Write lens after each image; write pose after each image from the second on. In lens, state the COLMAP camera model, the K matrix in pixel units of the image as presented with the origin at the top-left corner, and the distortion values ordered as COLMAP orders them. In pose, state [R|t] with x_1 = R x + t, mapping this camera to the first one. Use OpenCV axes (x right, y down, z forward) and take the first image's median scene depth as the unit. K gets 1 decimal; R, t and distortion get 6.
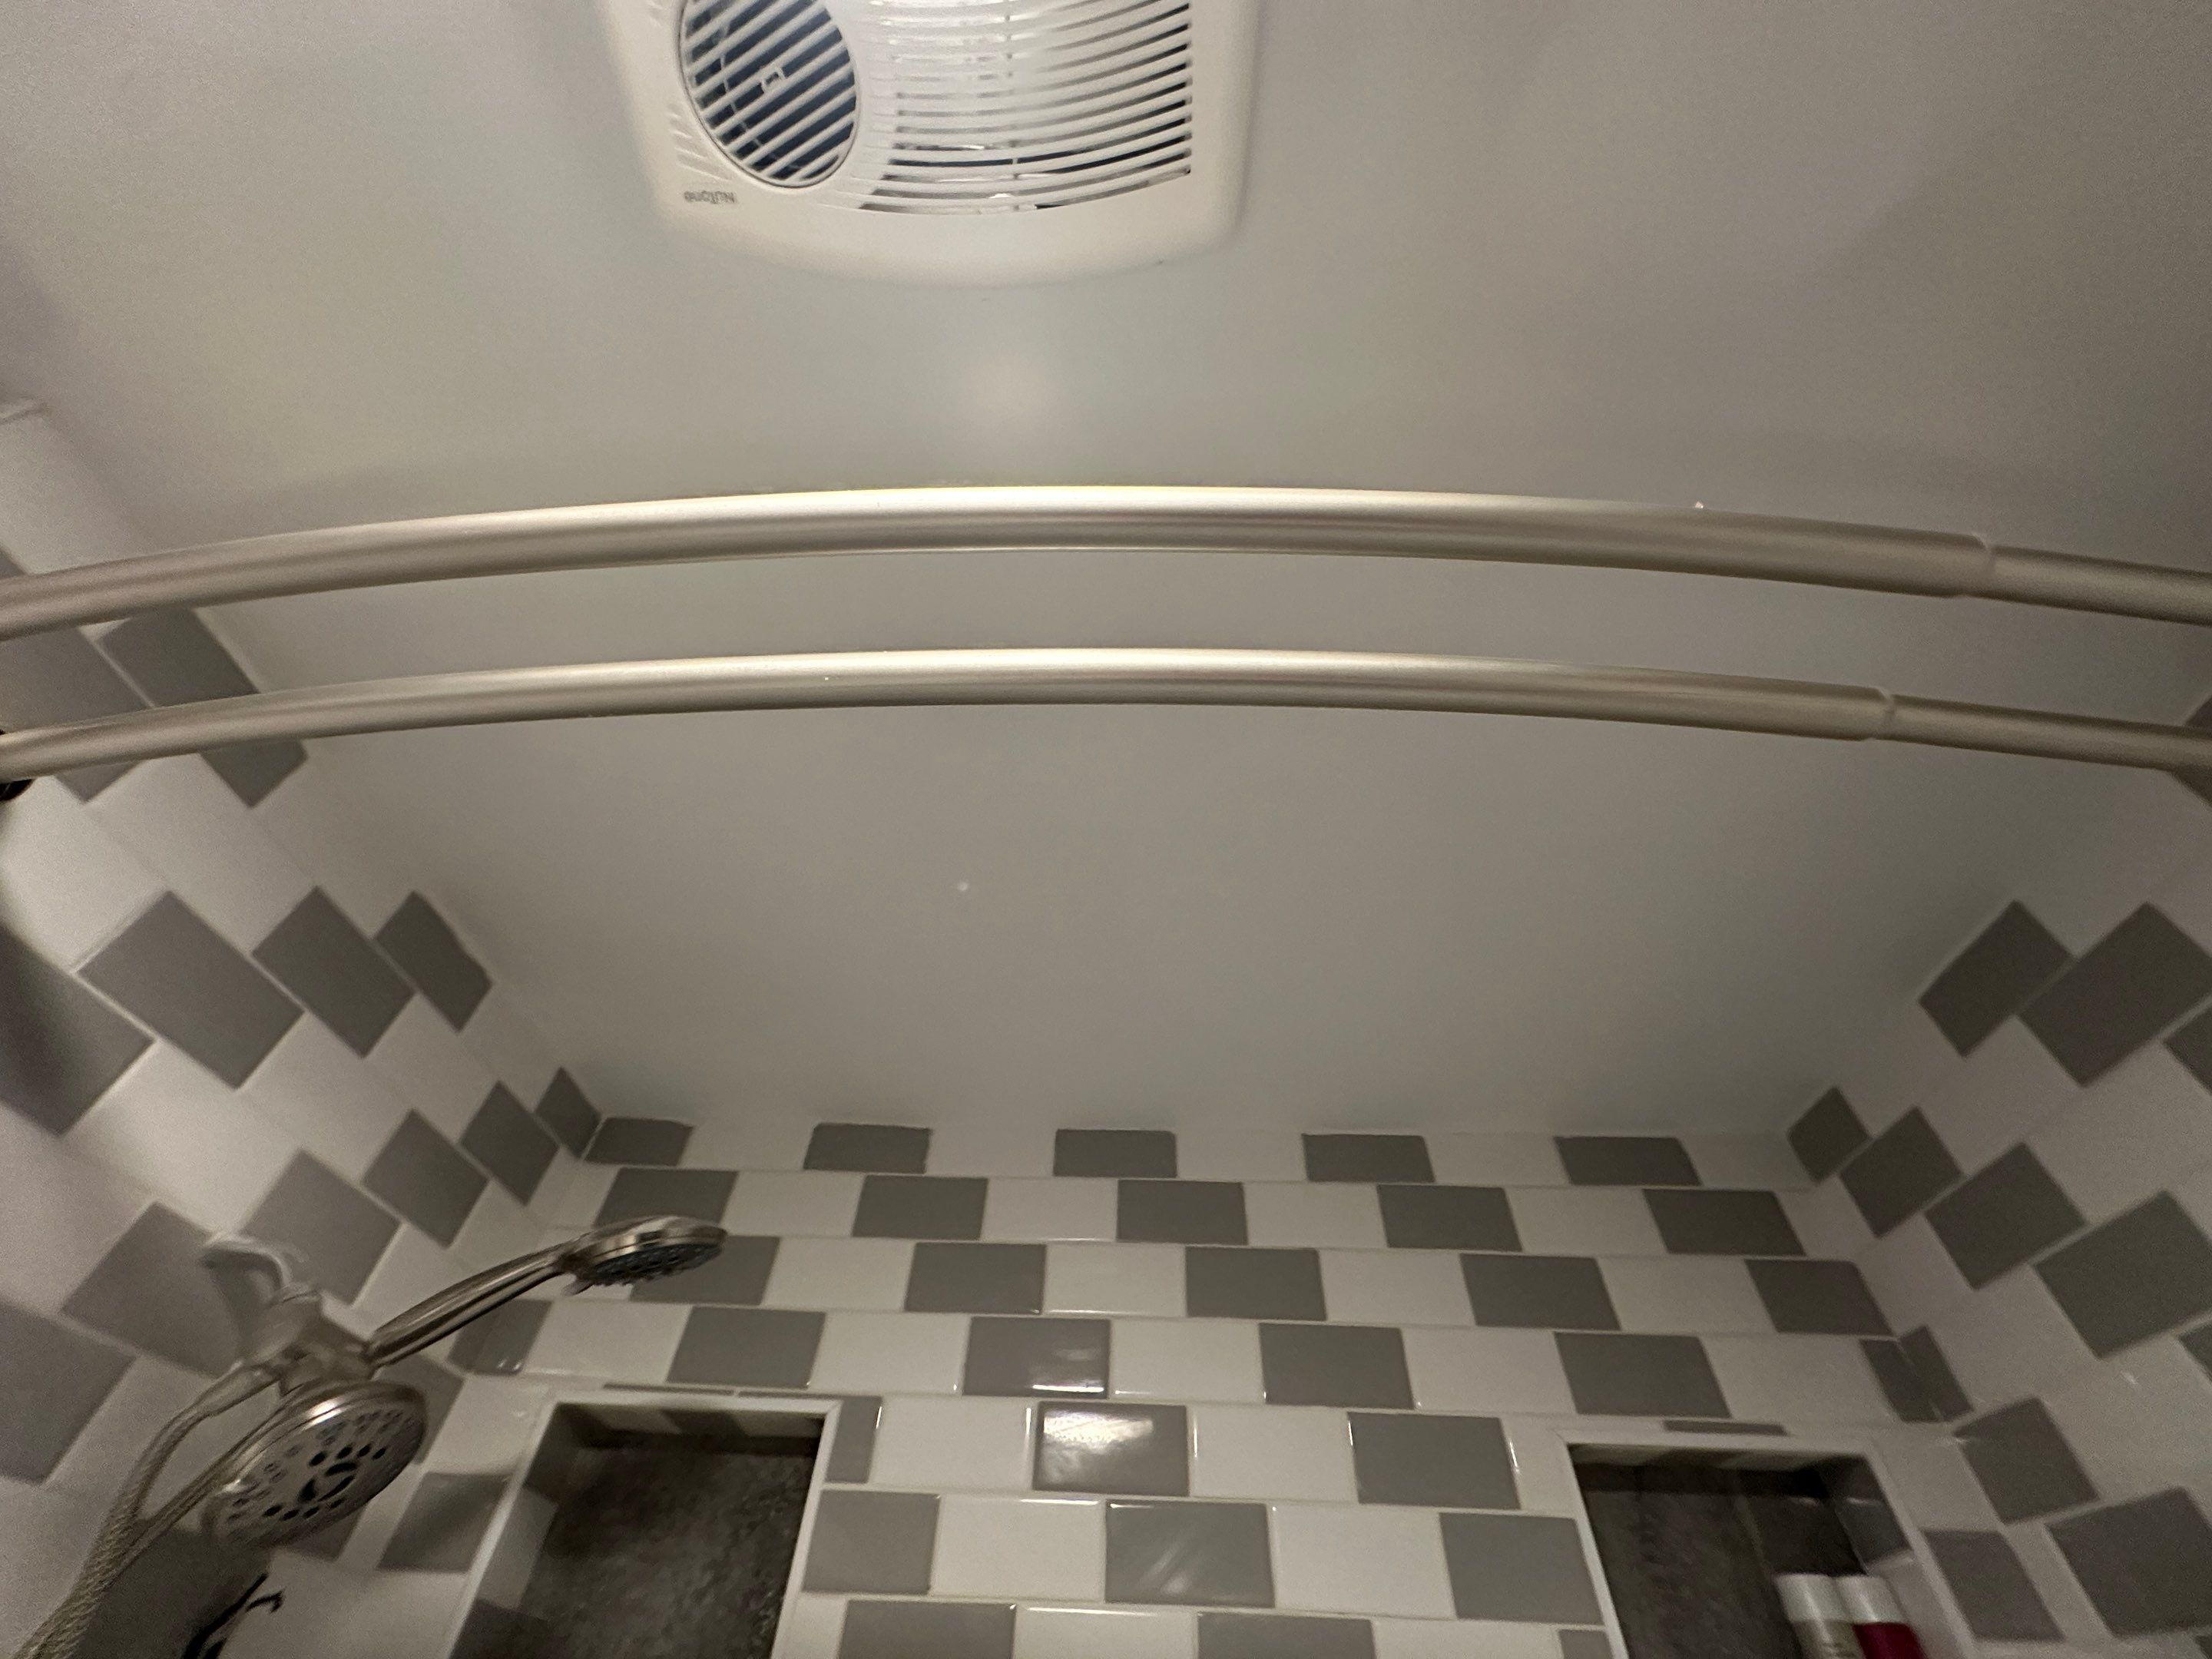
lens RADIAL K [[877.7, 0, 1104.7], [0, 877.7, 827.6], [0, 0, 1]] dist [-0.007782, 0.001327]
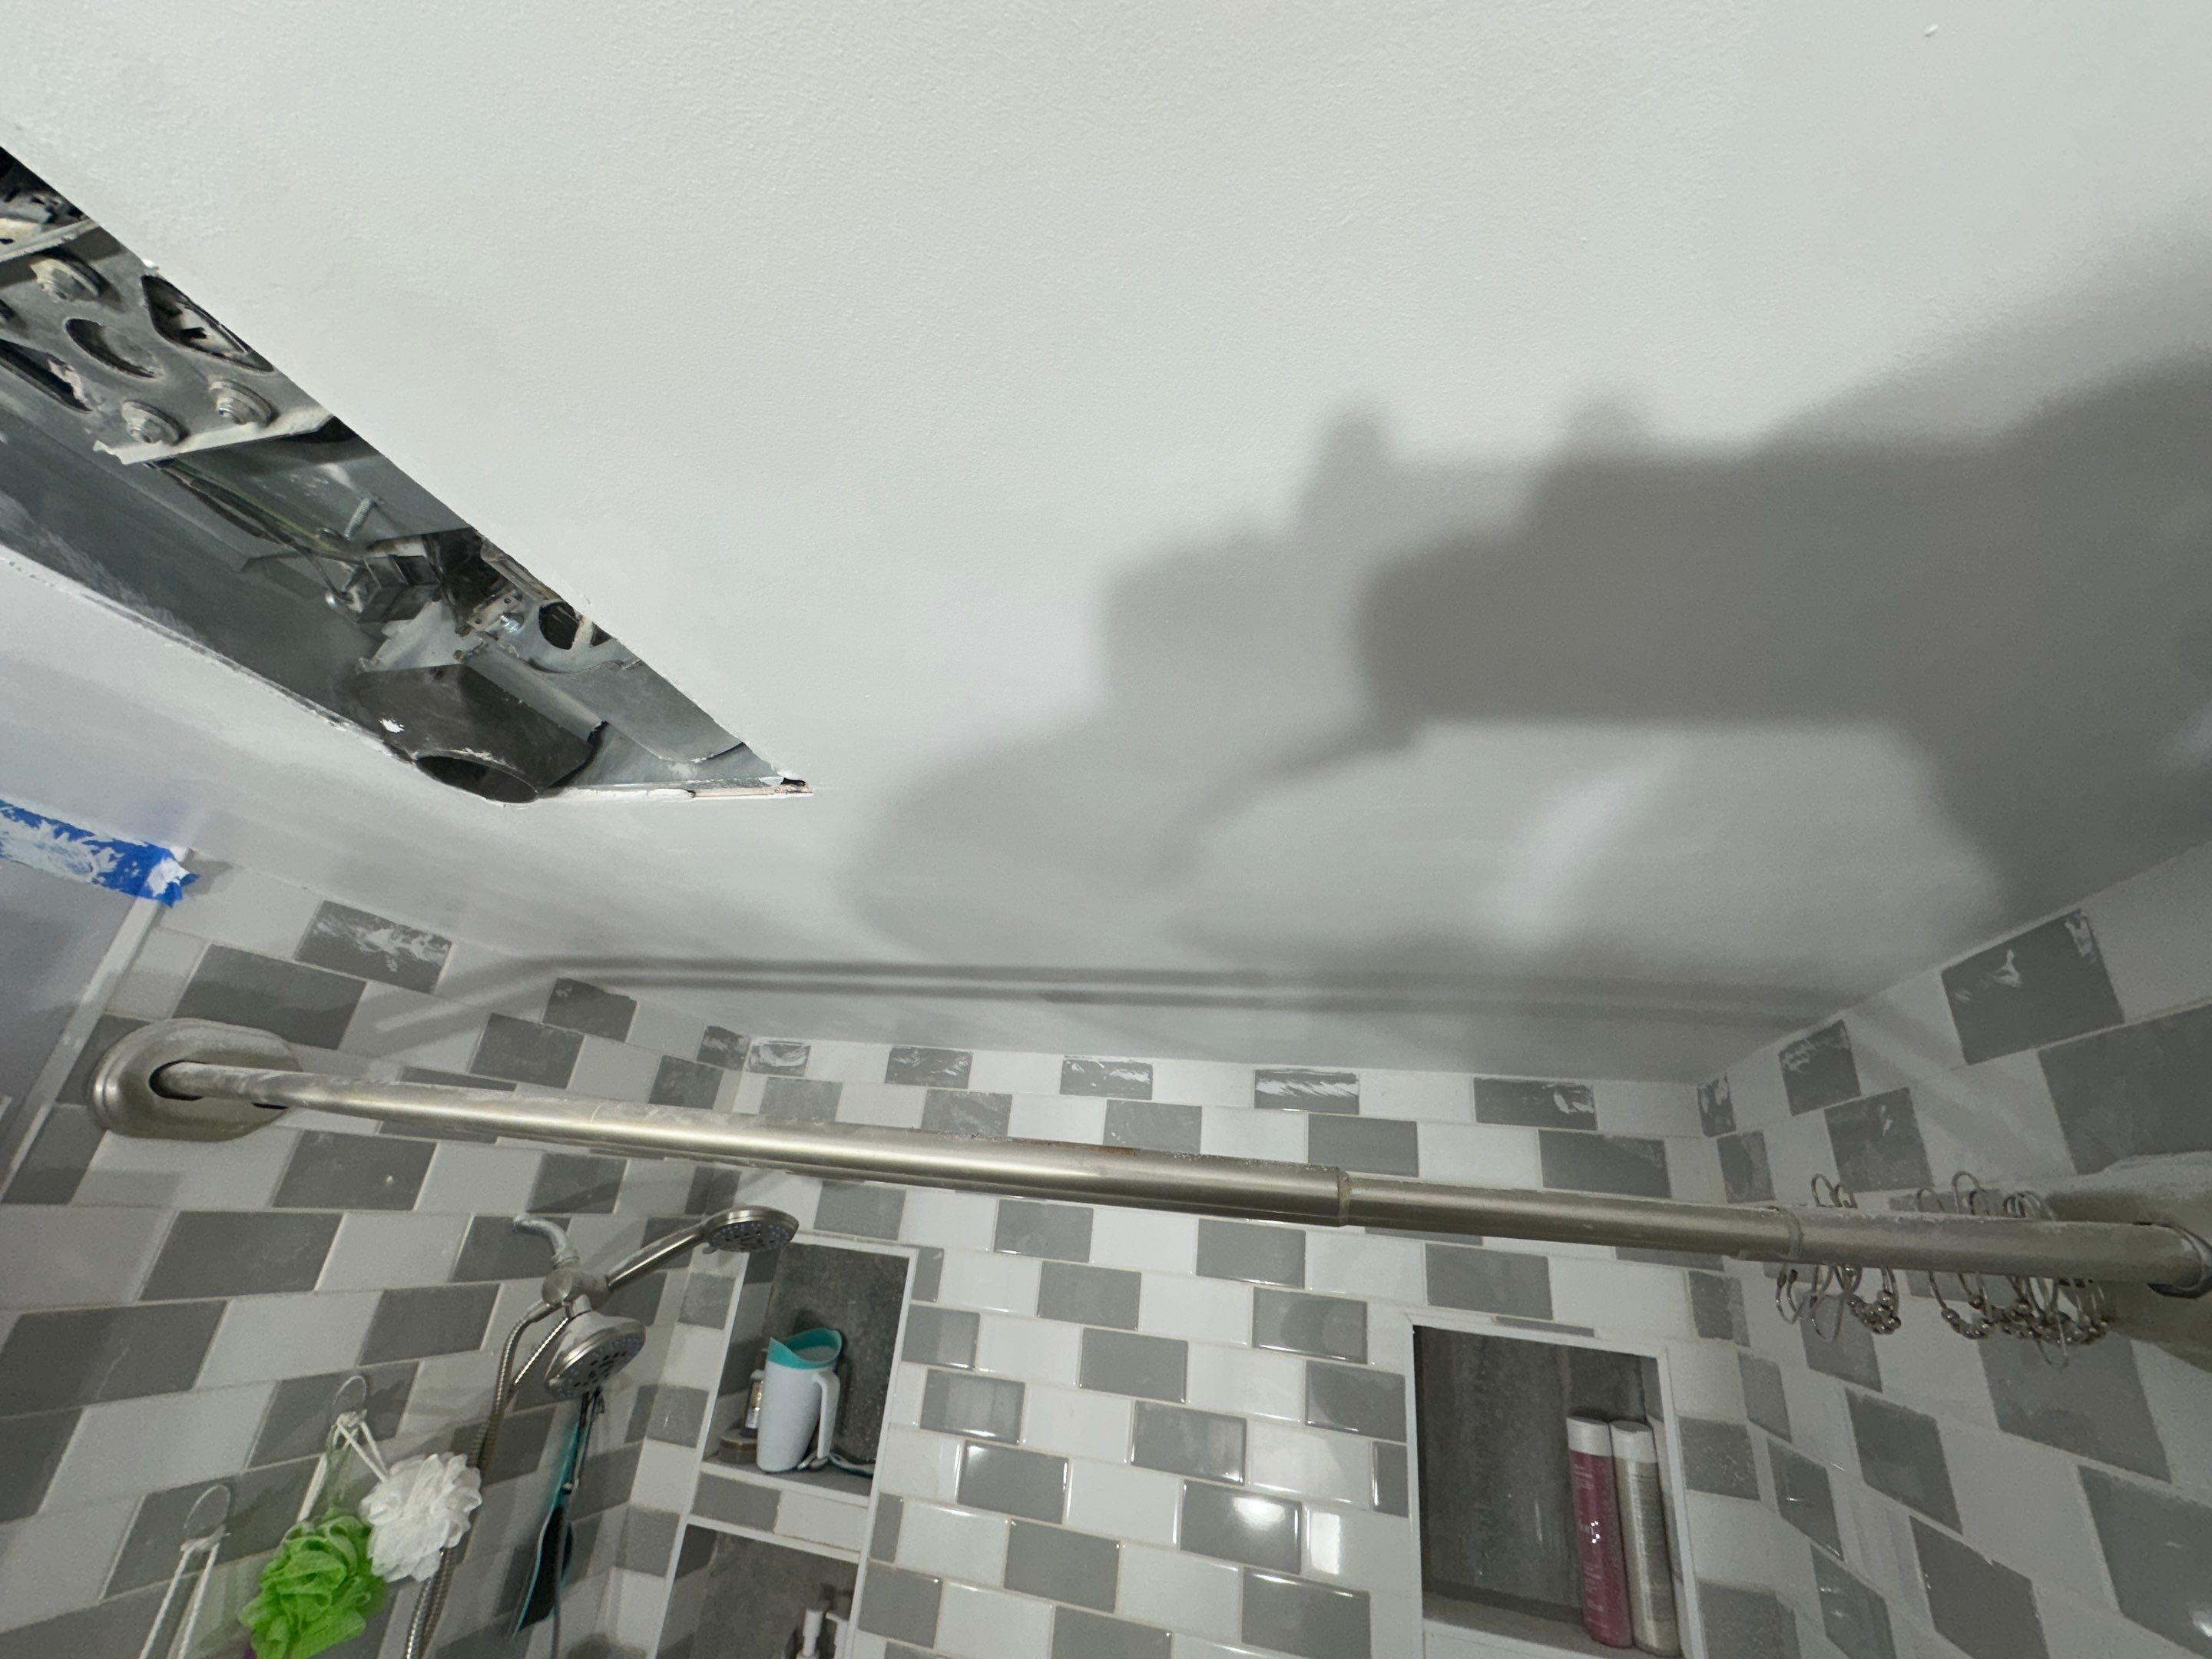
lens RADIAL K [[877.7, 0, 1102.3], [0, 877.7, 831.6], [0, 0, 1]] dist [-0.007782, 0.001327]
pose [[0.969676, -0.040961, -0.240935, 0.417592], [0.132137, 0.917203, 0.375871, -0.554281], [0.205591, -0.396310, 0.894802, -0.000539]]
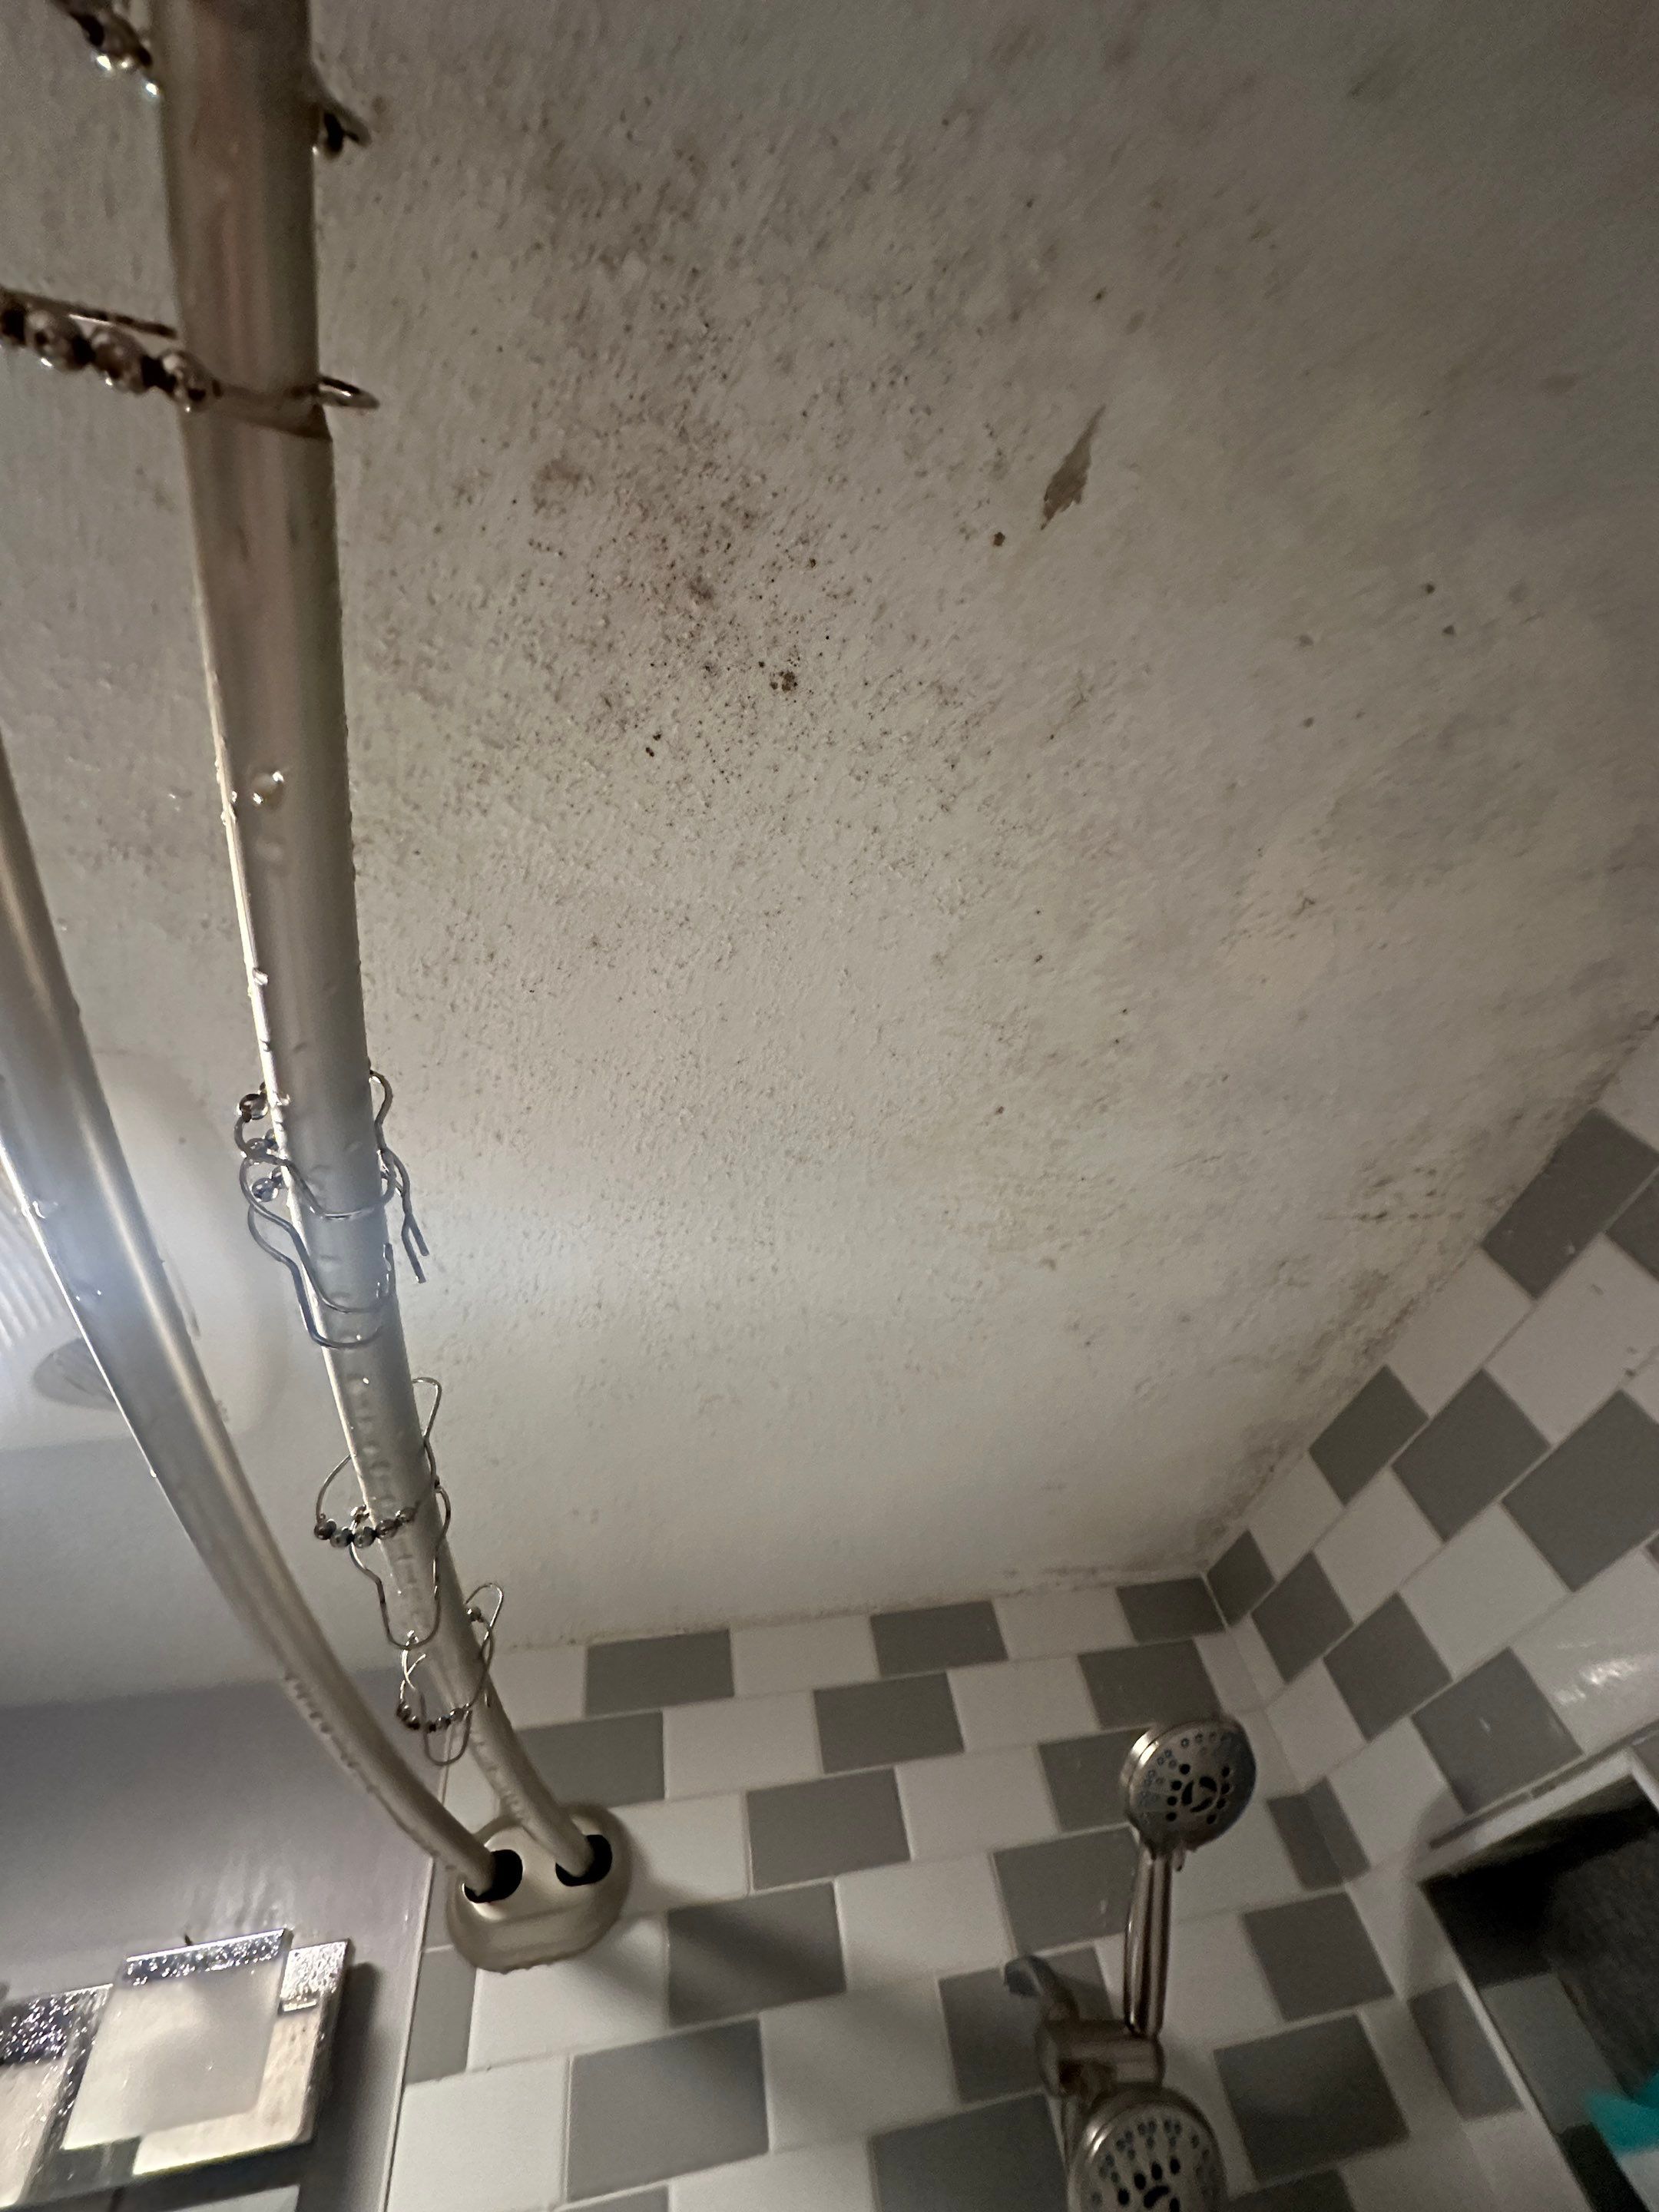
lens RADIAL K [[877.7, 0, 827.6], [0, 877.7, 1101.9], [0, 0, 1]] dist [-0.007782, 0.001327]
pose [[0.167715, -0.819793, -0.547550, 0.417491], [0.826985, 0.419328, -0.374513, 0.174167], [0.536626, -0.390005, 0.748284, 0.348170]]
